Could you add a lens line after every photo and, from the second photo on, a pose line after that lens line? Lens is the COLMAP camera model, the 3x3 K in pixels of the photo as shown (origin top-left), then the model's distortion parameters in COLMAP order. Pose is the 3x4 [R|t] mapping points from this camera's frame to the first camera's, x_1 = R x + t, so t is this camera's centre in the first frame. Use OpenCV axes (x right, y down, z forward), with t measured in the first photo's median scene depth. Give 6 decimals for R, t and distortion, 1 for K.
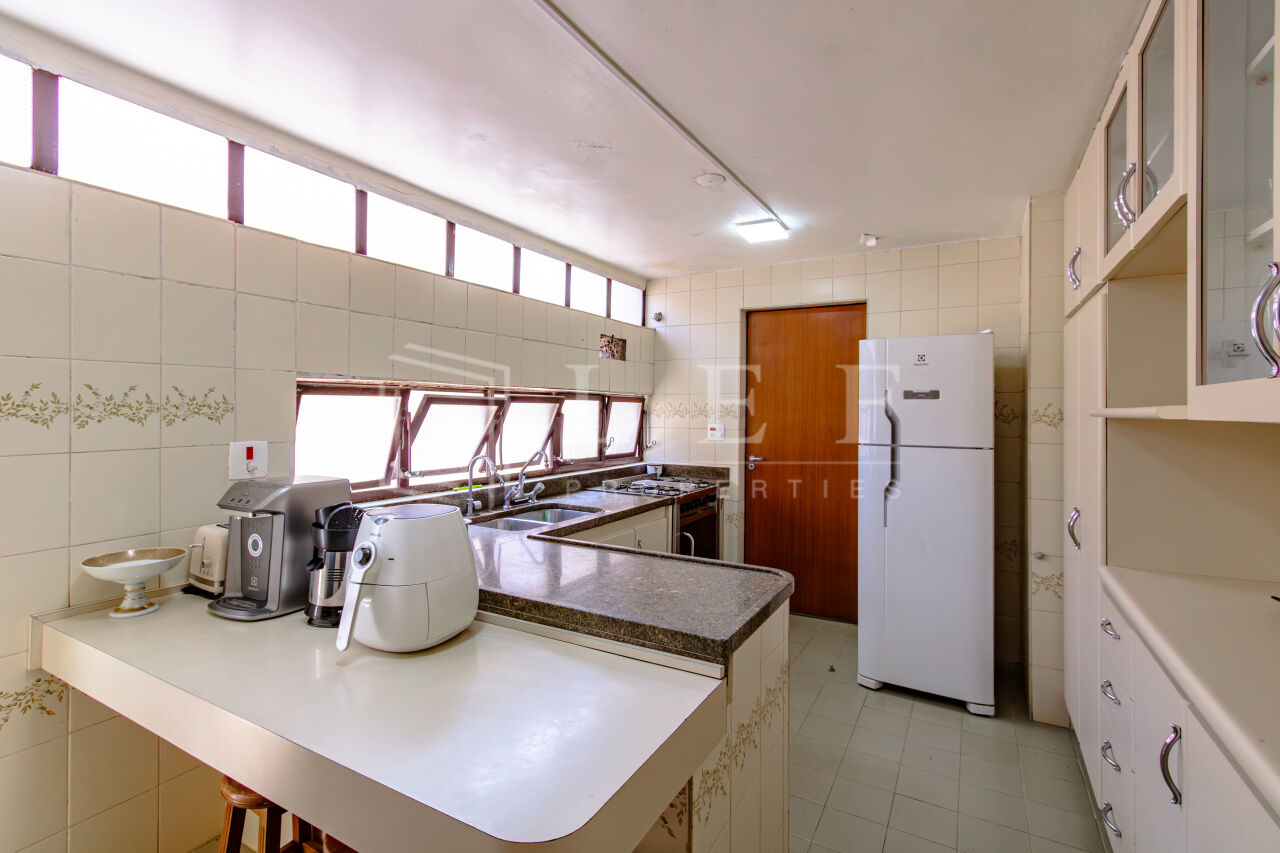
lens RADIAL K [[591.0, 0, 646.4], [0, 591.0, 413.0], [0, 0, 1]] dist [0.009378, -0.000131]
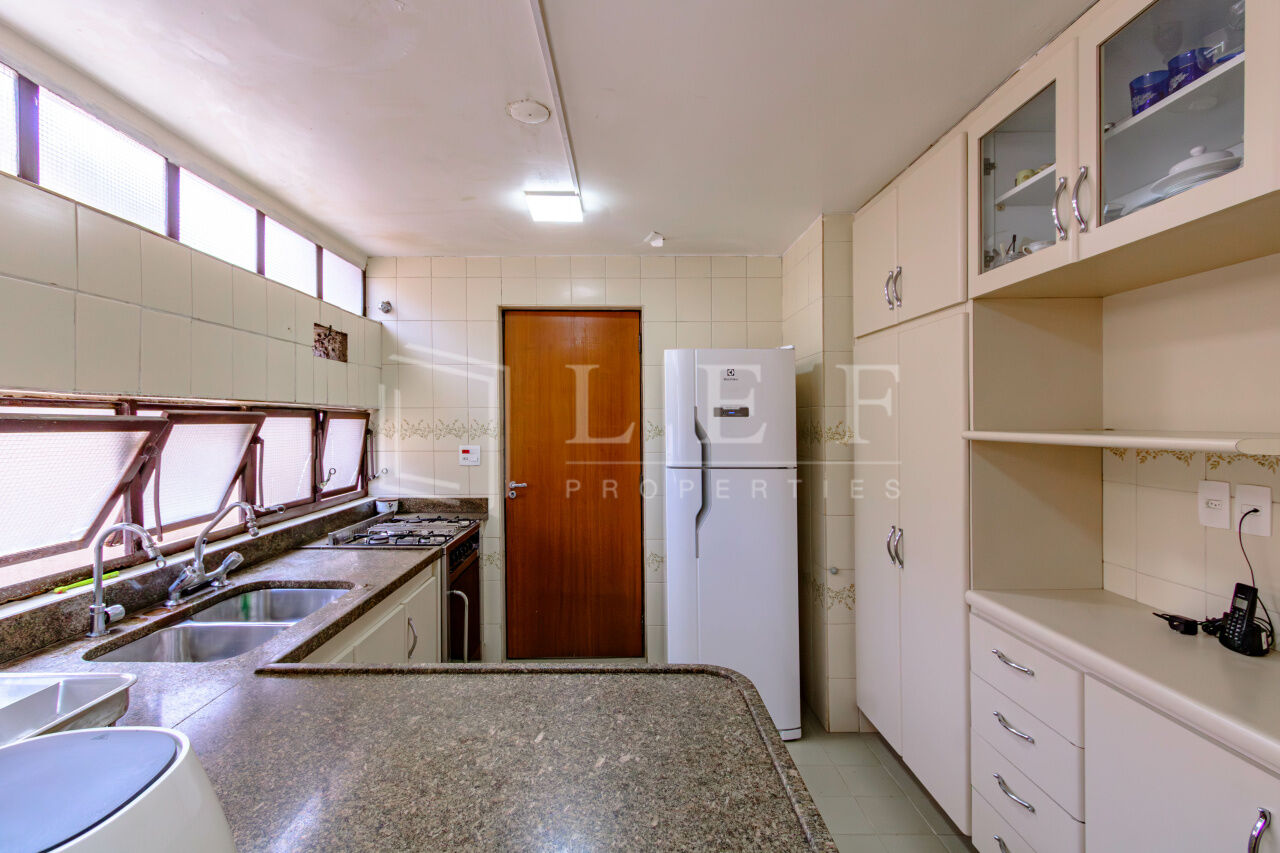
lens RADIAL K [[591.0, 0, 629.2], [0, 591.0, 438.7], [0, 0, 1]] dist [0.009378, -0.000131]
pose [[0.874741, -0.021386, 0.484119, -0.106538], [0.008533, 0.999551, 0.028738, -0.014885], [-0.484516, -0.021008, 0.874530, 0.230708]]
